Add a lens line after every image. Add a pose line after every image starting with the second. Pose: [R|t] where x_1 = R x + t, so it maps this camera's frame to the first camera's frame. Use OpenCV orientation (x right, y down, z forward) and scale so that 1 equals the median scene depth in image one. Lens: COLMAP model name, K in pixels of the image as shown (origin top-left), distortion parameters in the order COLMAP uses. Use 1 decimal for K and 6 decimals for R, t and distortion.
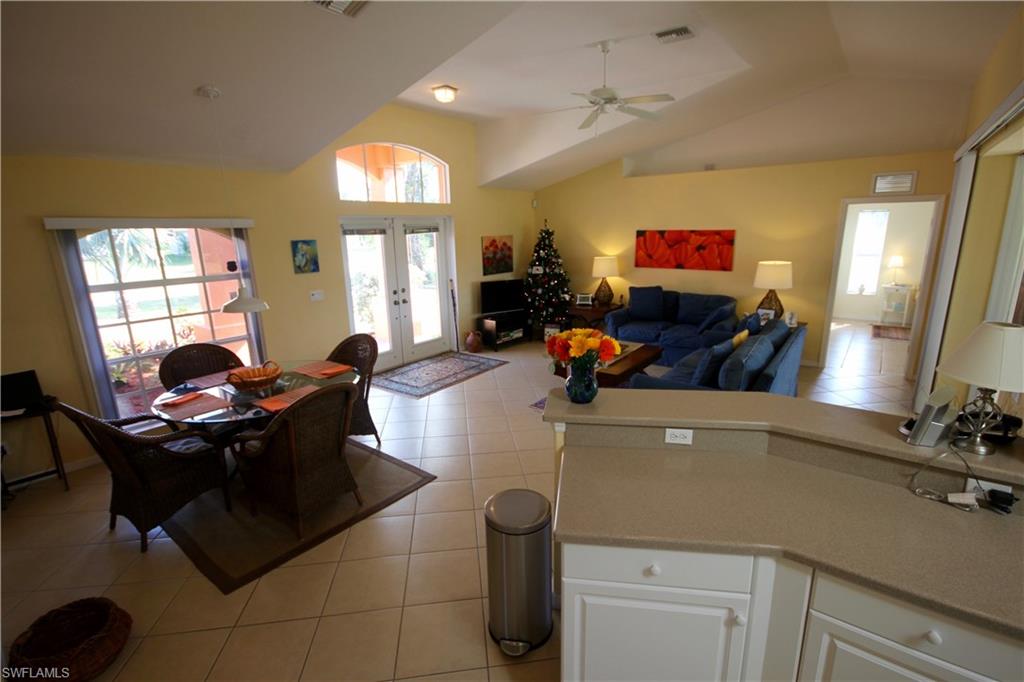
lens RADIAL K [[473.1, 0, 516.0], [0, 473.1, 345.0], [0, 0, 1]] dist [-0.006109, 0.000569]
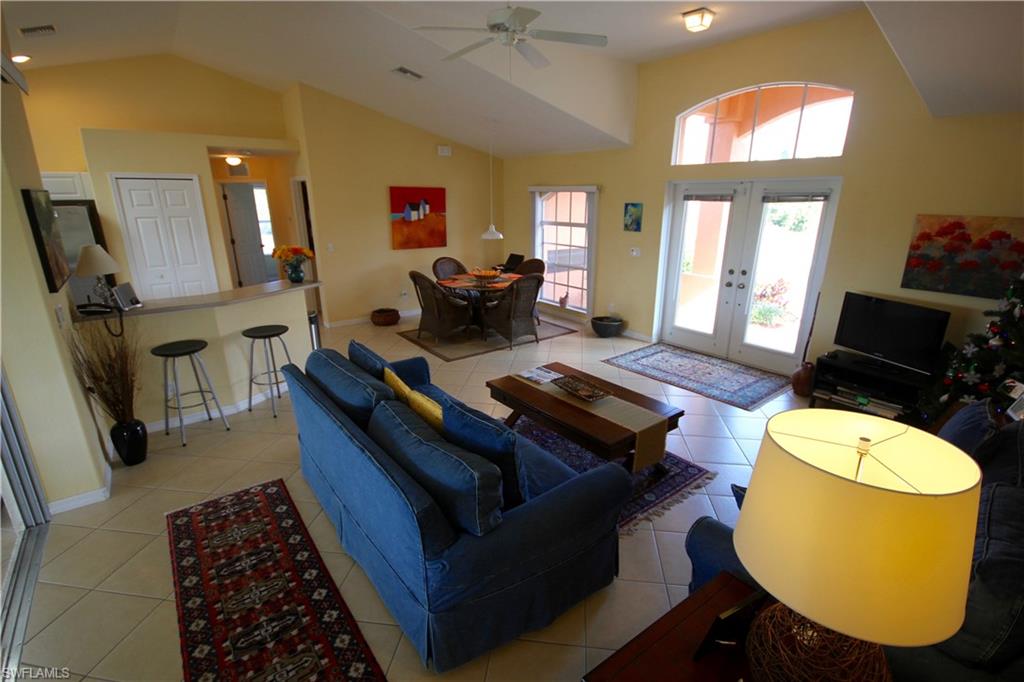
lens RADIAL K [[473.1, 0, 514.0], [0, 473.1, 344.5], [0, 0, 1]] dist [-0.006109, 0.000569]
pose [[-0.251705, 0.307925, -0.917511, 0.686311], [-0.233932, 0.900565, 0.366413, -0.223348], [0.939106, 0.306863, -0.154643, 0.846725]]
